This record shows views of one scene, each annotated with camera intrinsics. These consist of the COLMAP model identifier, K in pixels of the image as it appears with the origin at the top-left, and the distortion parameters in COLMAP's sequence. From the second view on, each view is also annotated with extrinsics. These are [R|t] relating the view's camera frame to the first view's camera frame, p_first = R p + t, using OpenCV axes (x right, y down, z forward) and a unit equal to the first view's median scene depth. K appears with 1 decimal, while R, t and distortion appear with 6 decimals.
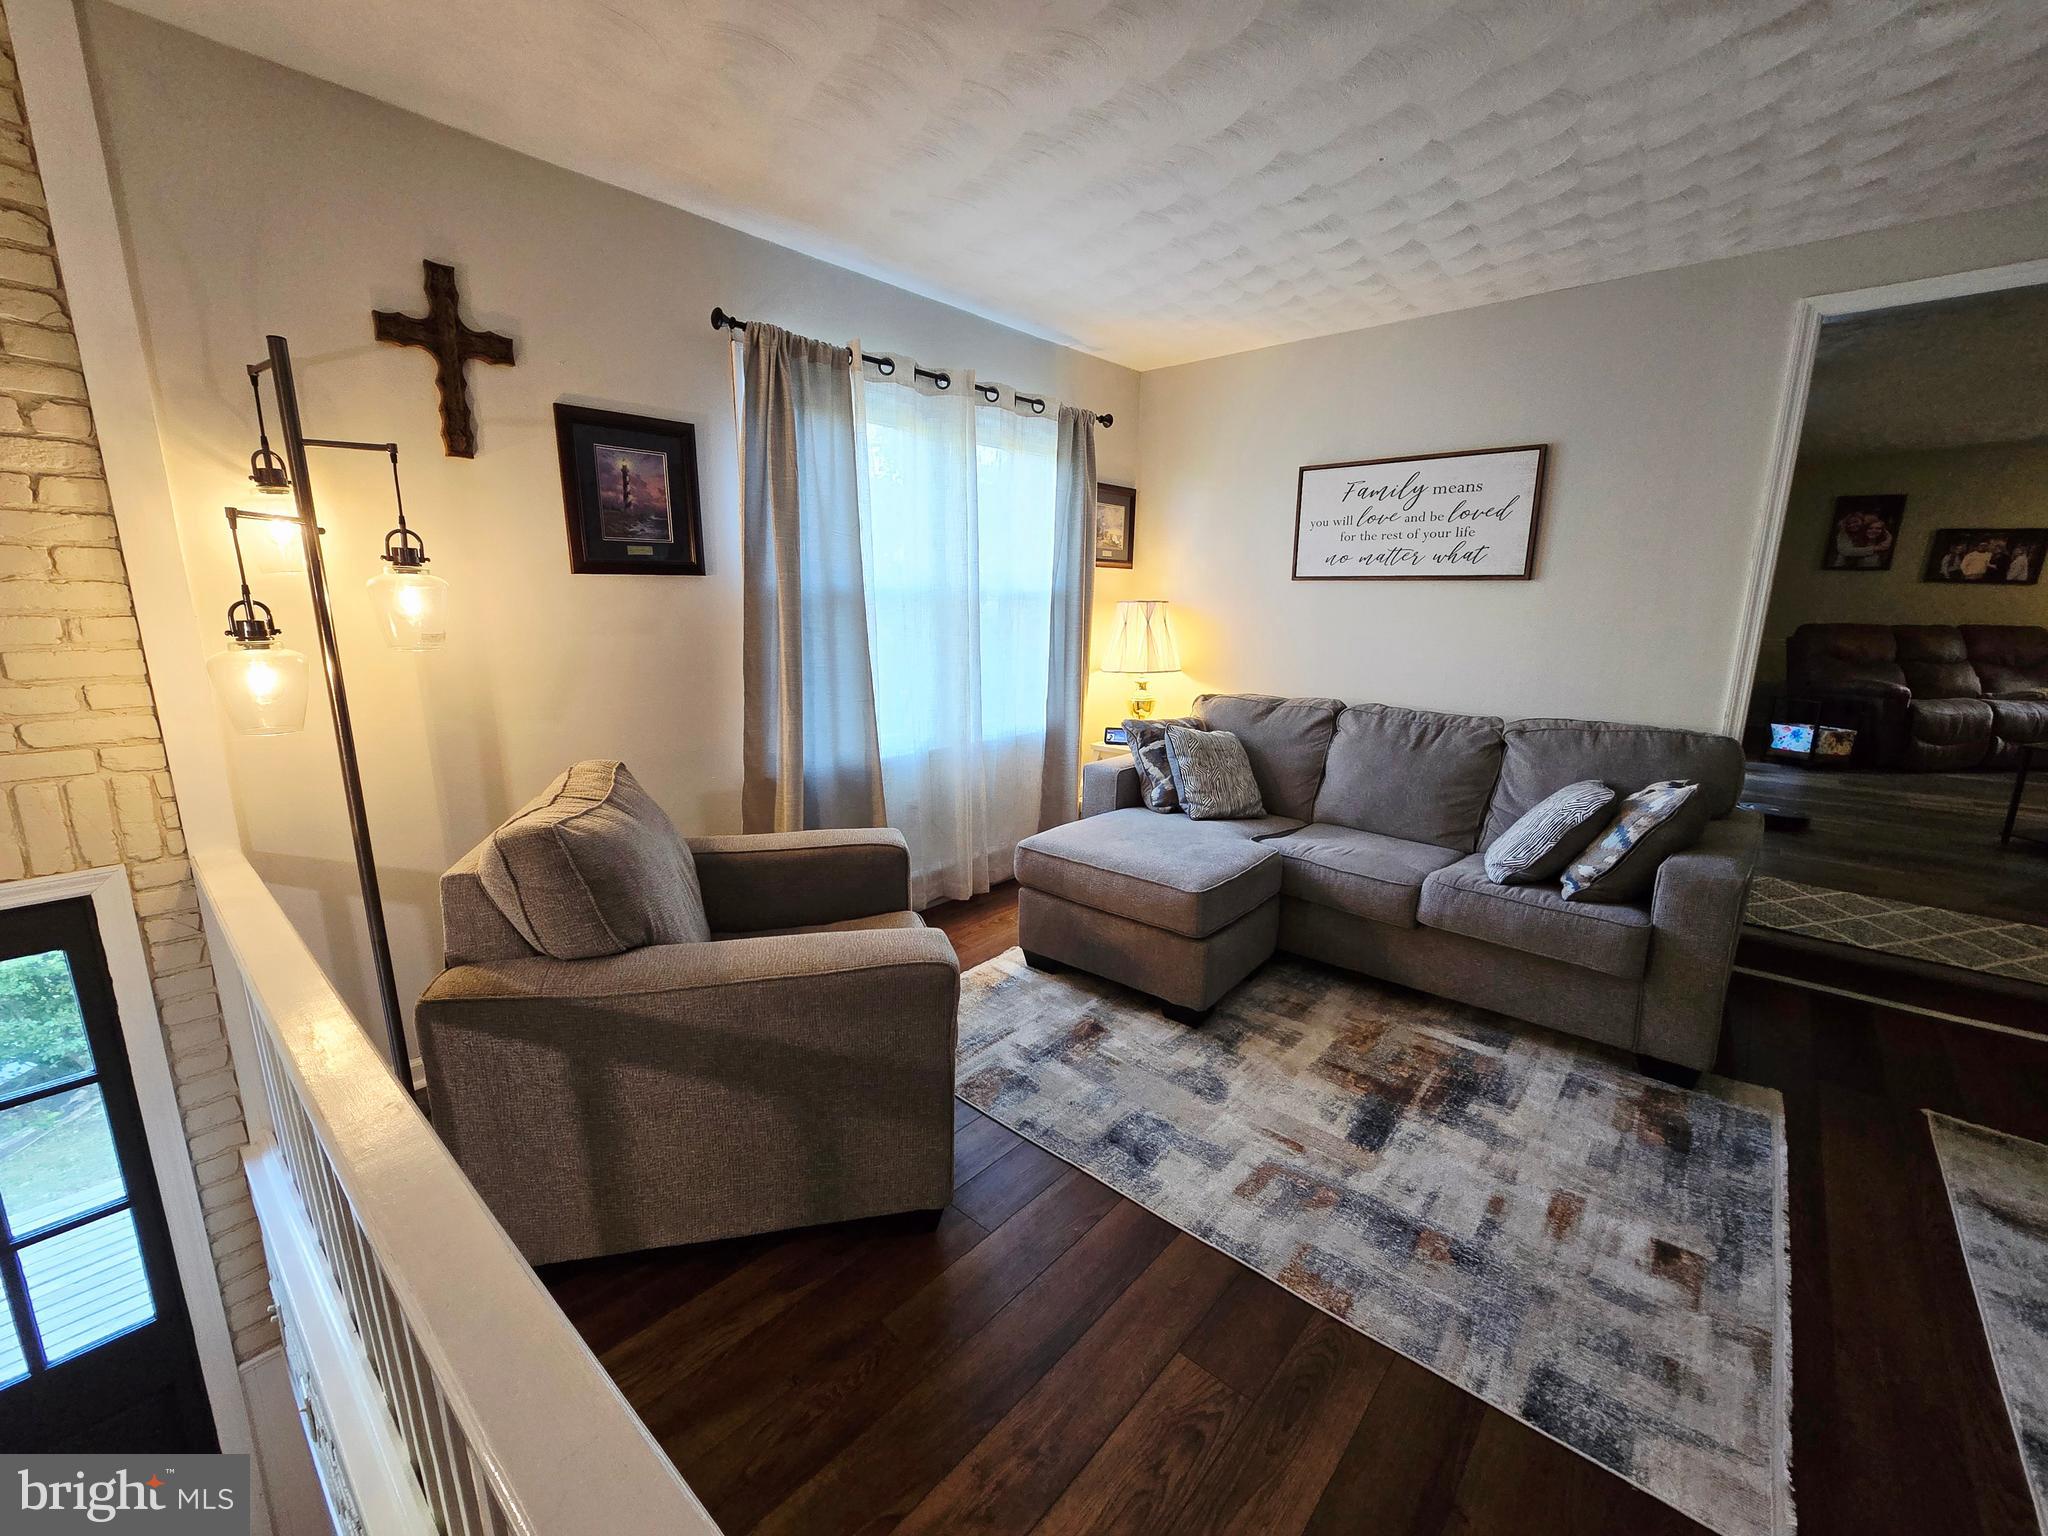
lens RADIAL K [[840.2, 0, 1014.2], [0, 840.2, 773.0], [0, 0, 1]] dist [-0.002879, -0.000582]
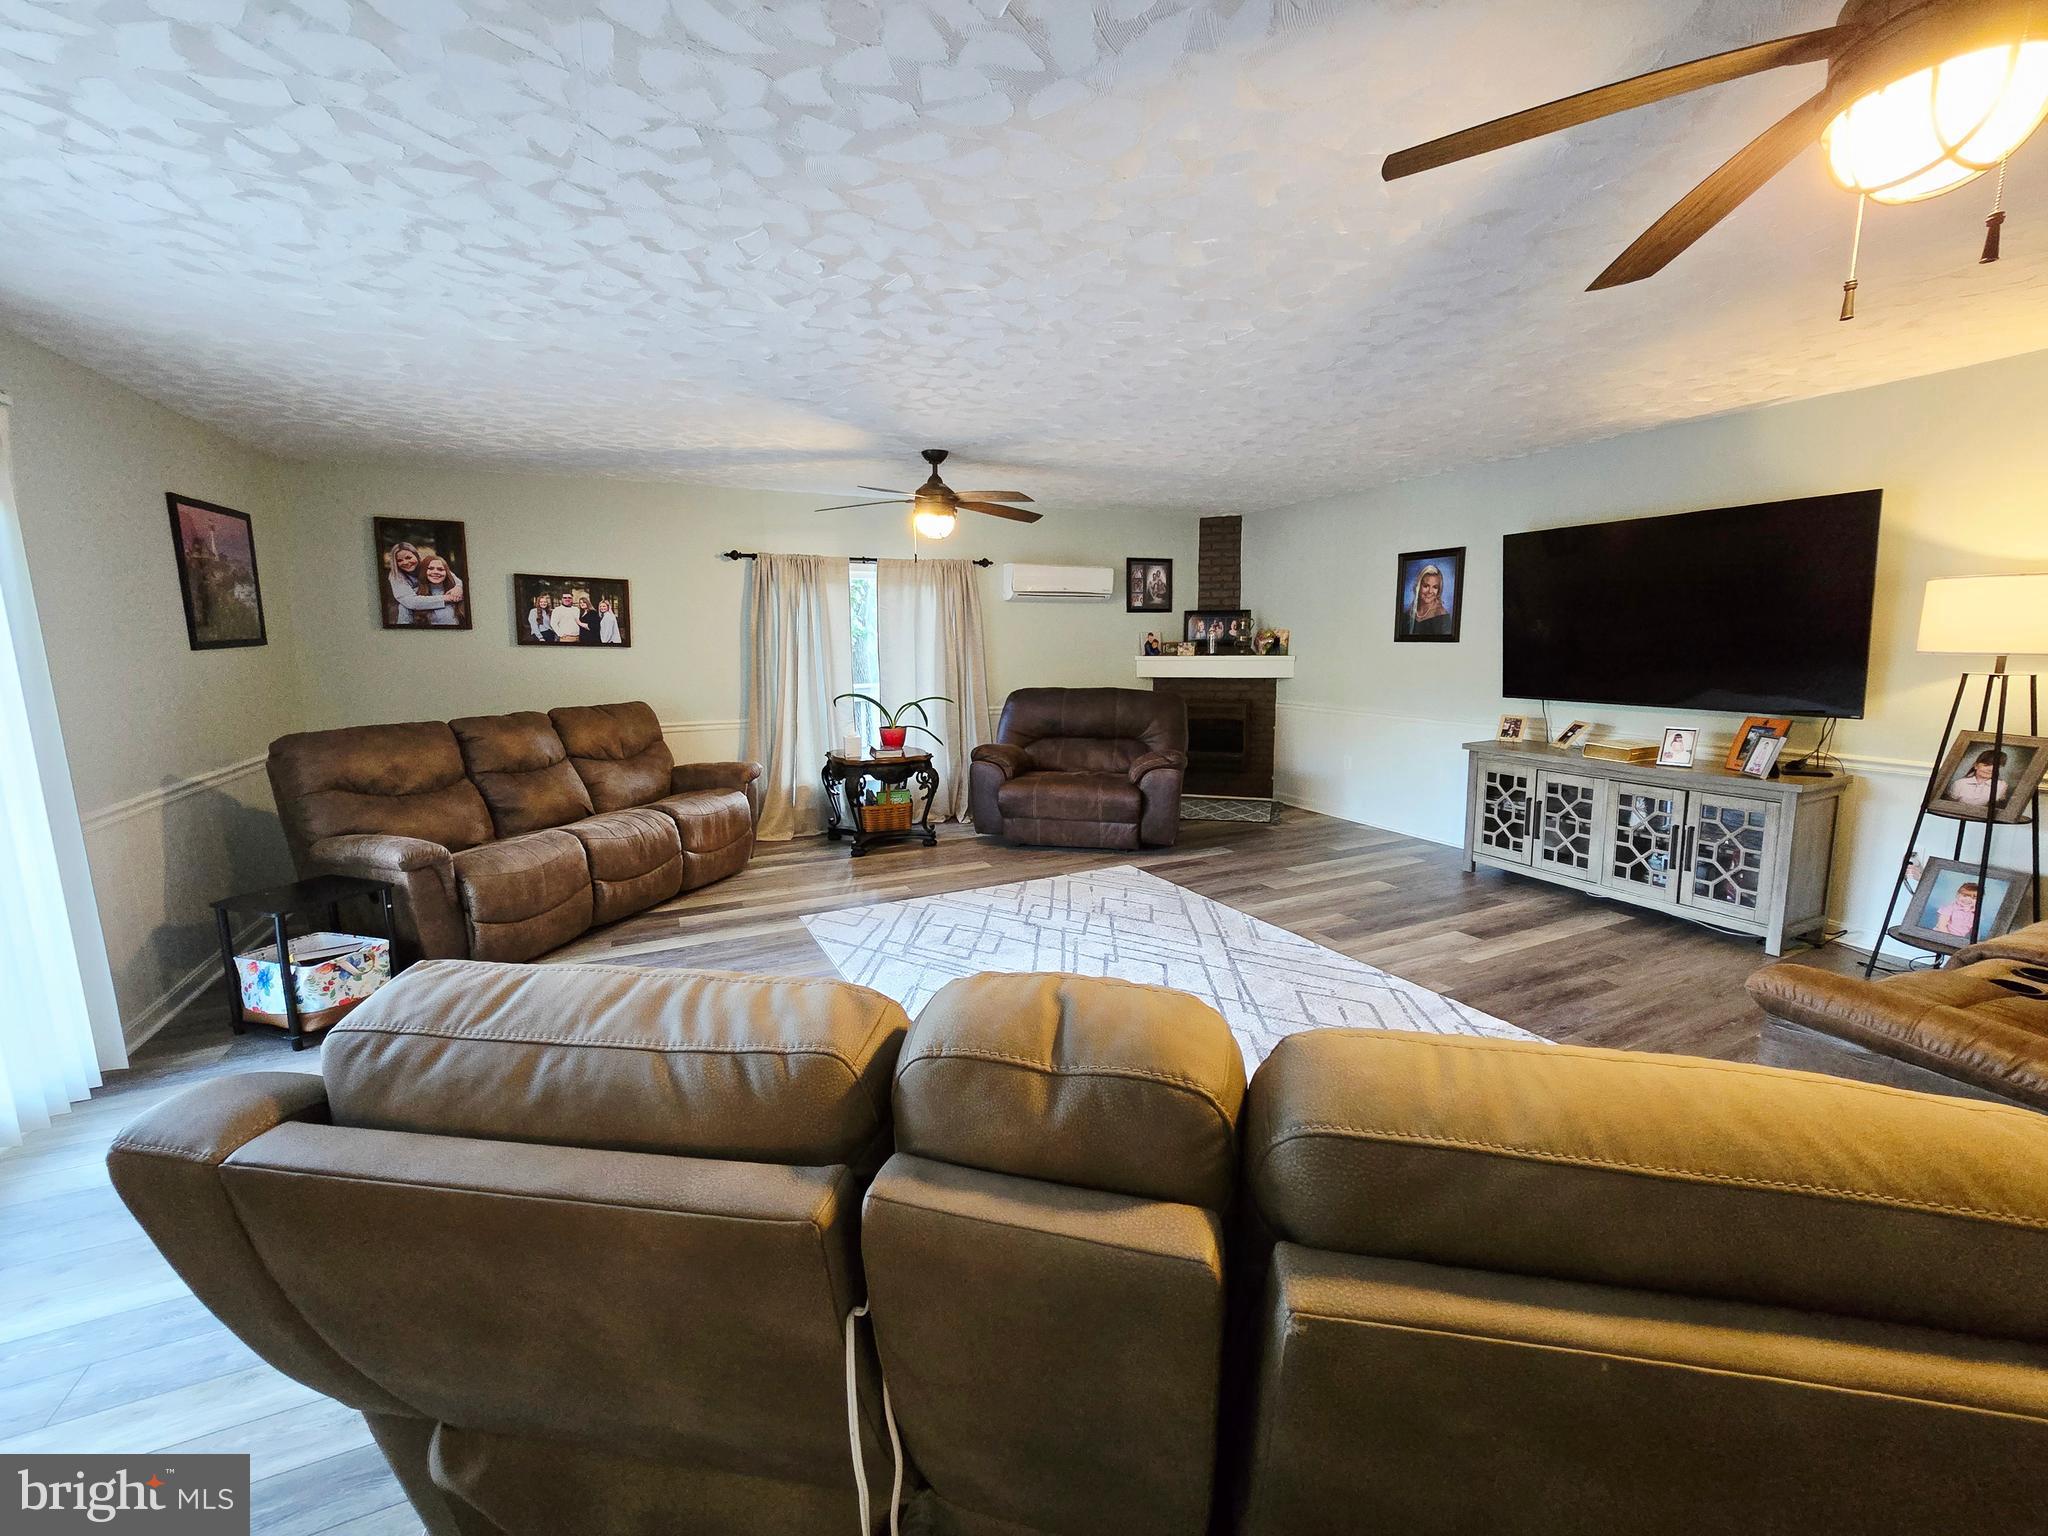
lens RADIAL K [[824.5, 0, 1062.4], [0, 824.5, 761.4], [0, 0, 1]] dist [-0.001769, -0.000152]
pose [[0.351854, -0.158349, 0.922564, 0.598431], [0.207006, 0.974348, 0.088288, -0.099725], [-0.912879, 0.159912, 0.375607, 0.330344]]
